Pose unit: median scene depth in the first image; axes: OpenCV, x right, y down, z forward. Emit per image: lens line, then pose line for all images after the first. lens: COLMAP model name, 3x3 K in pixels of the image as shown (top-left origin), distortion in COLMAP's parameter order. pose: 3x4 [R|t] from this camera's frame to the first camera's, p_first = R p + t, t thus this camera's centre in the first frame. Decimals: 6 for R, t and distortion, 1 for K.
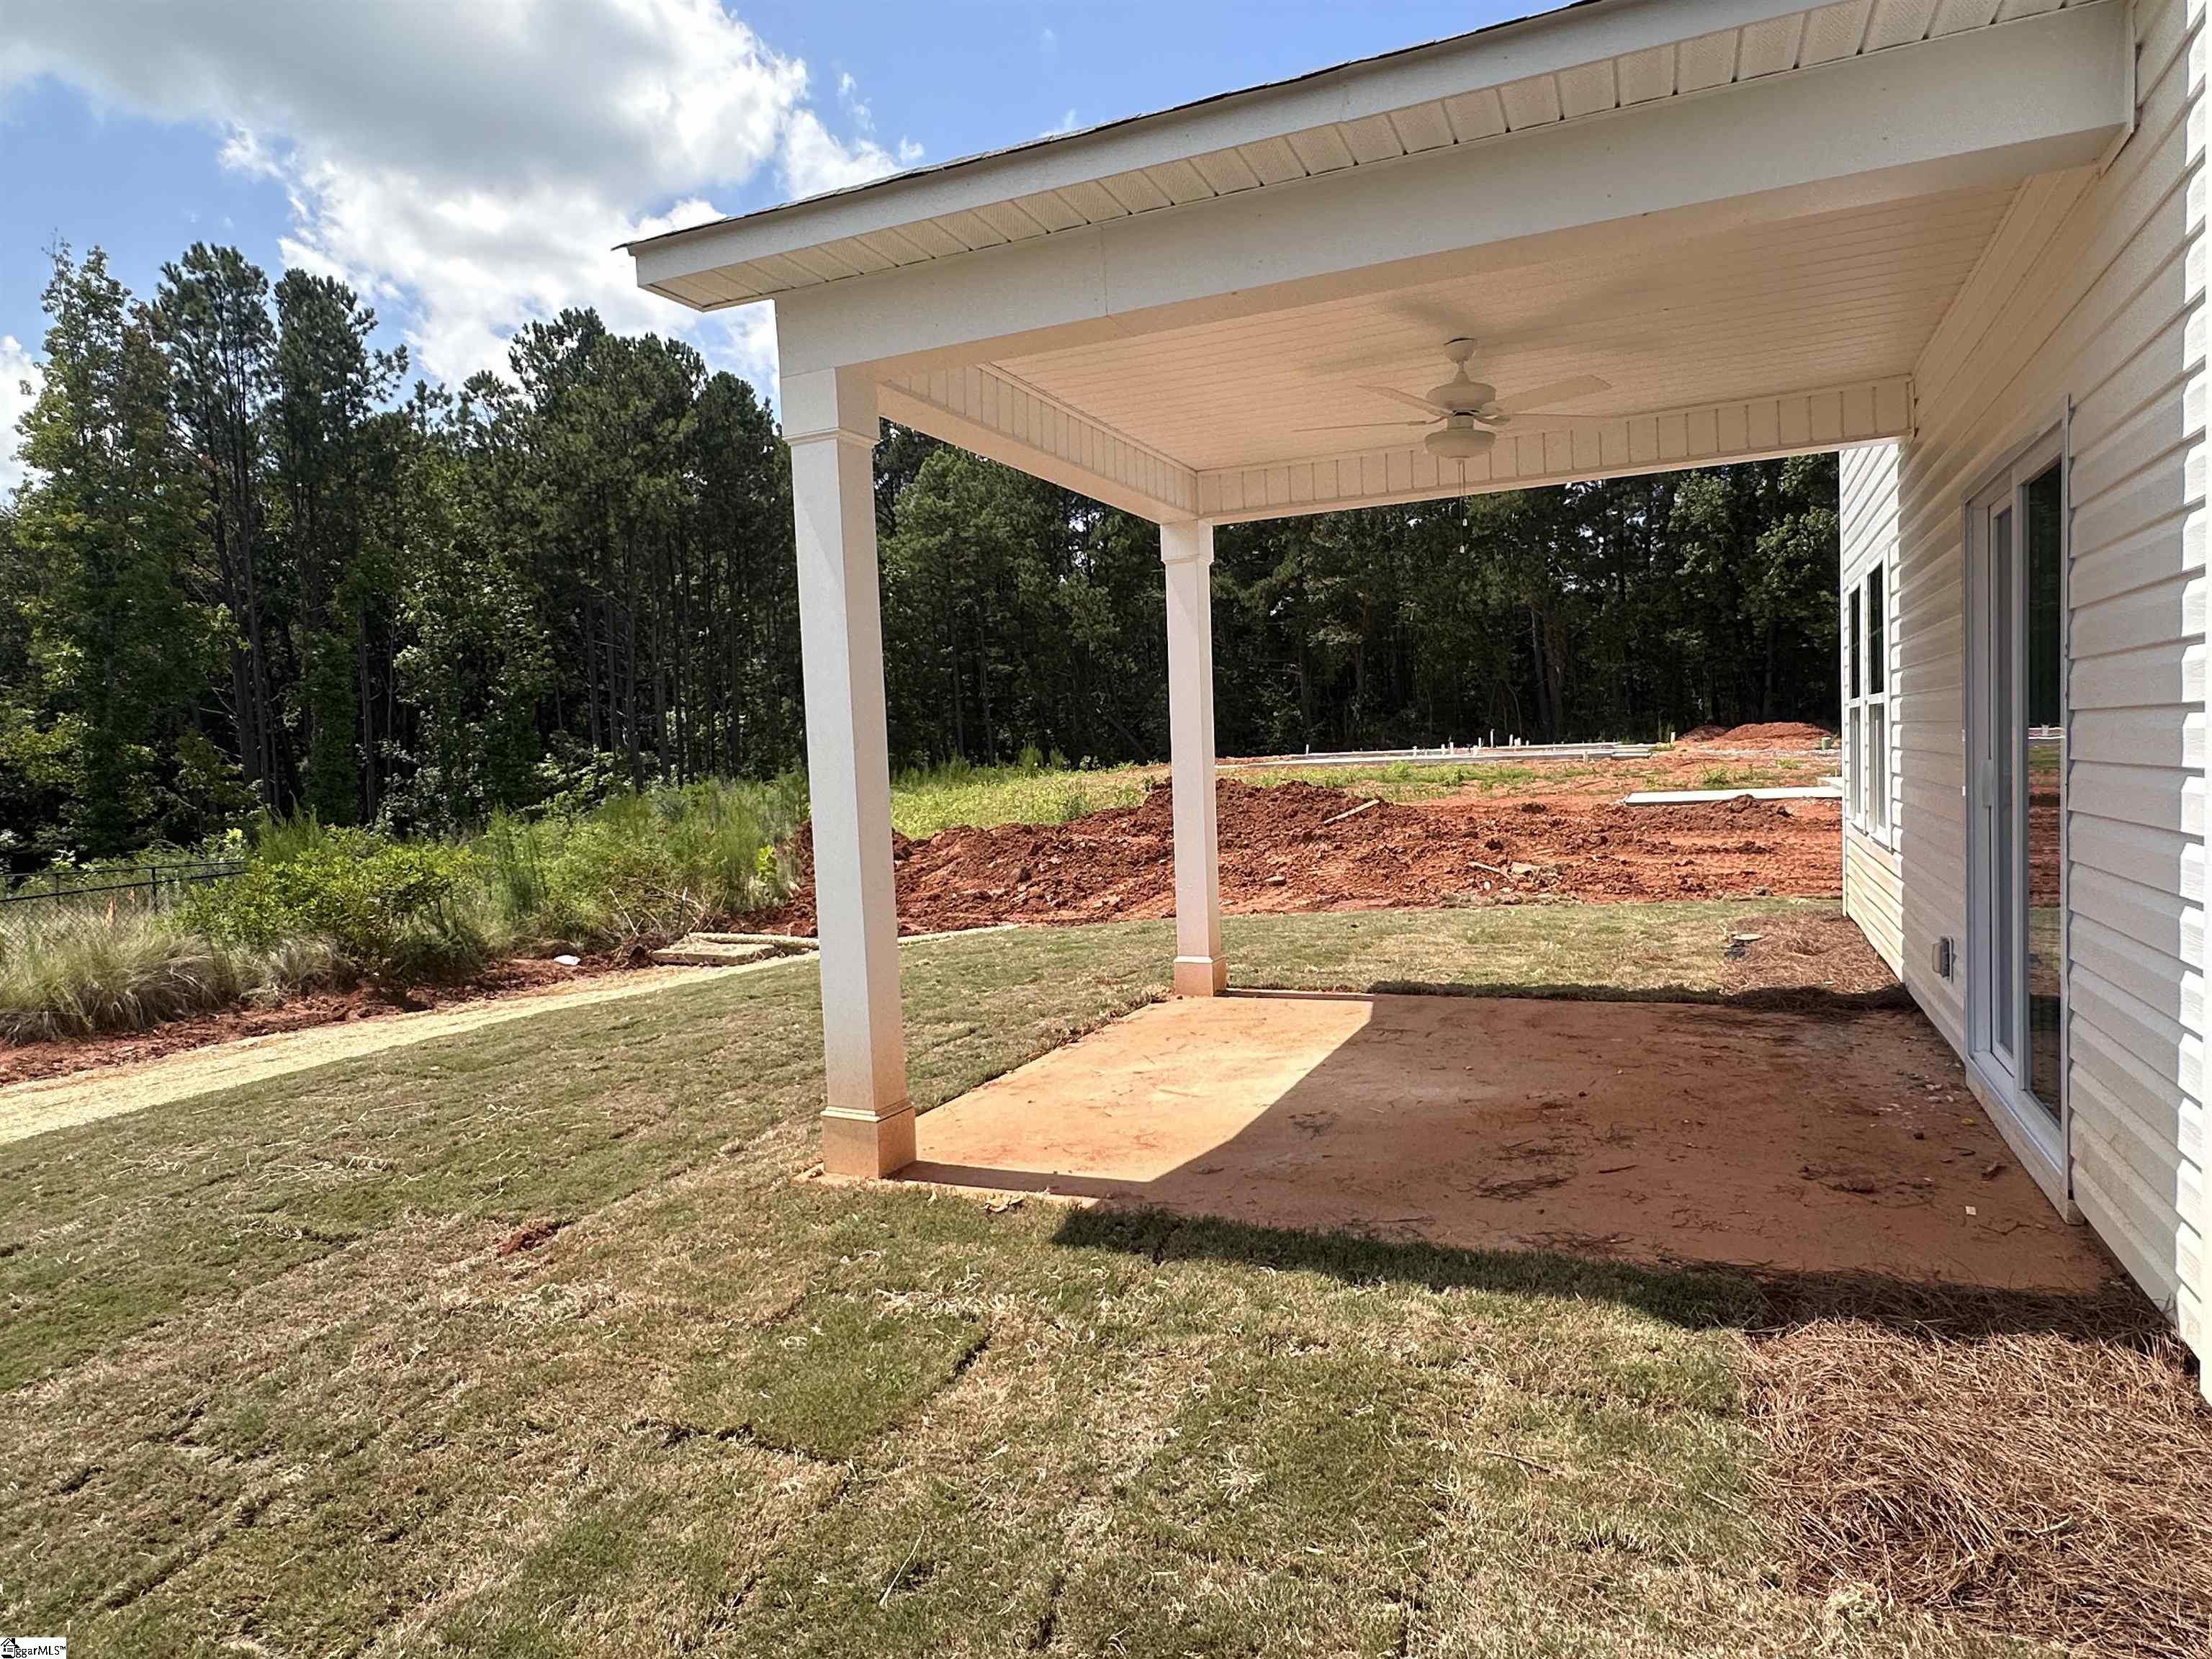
lens RADIAL K [[1338.7, 0, 1098.2], [0, 1338.7, 831.2], [0, 0, 1]] dist [-0.009952, 0.005631]
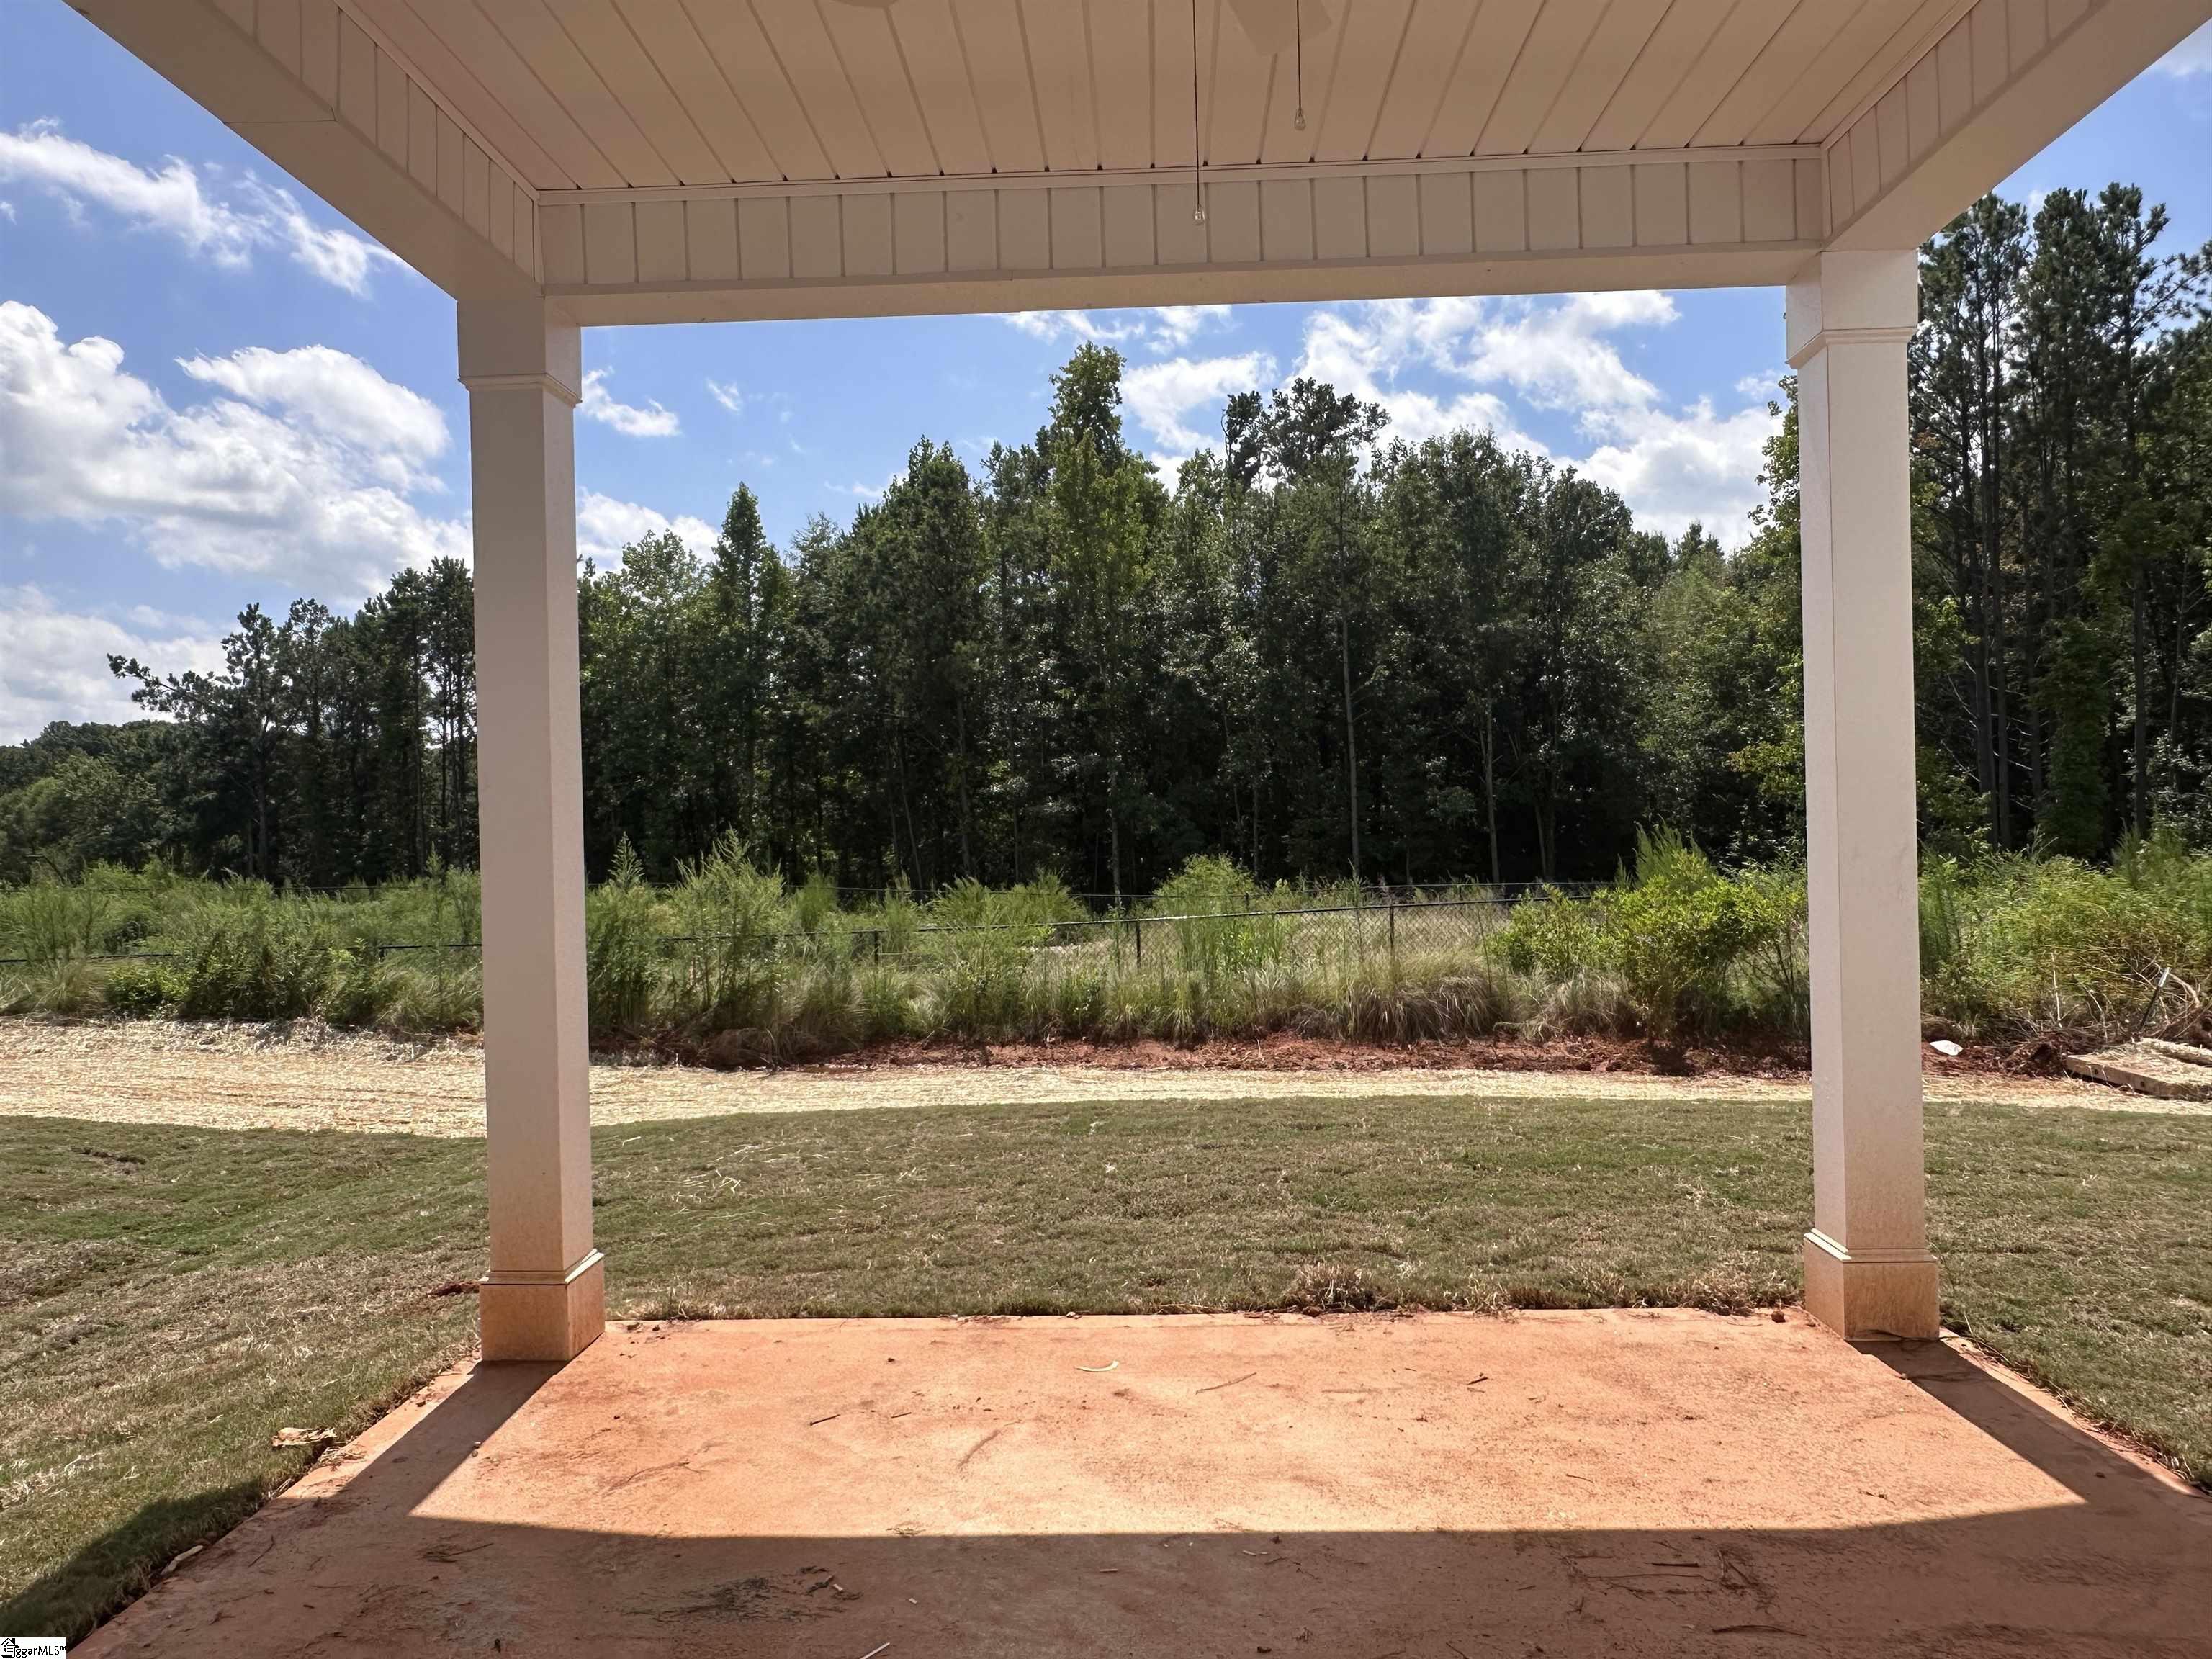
lens RADIAL K [[1497.0, 0, 1083.2], [0, 1497.0, 841.6], [0, 0, 1]] dist [0.004153, -0.002899]
pose [[0.382998, 0.038211, -0.922958, 0.179215], [-0.041452, 0.998849, 0.024152, -0.017187], [0.922818, 0.029009, 0.384141, 0.235063]]
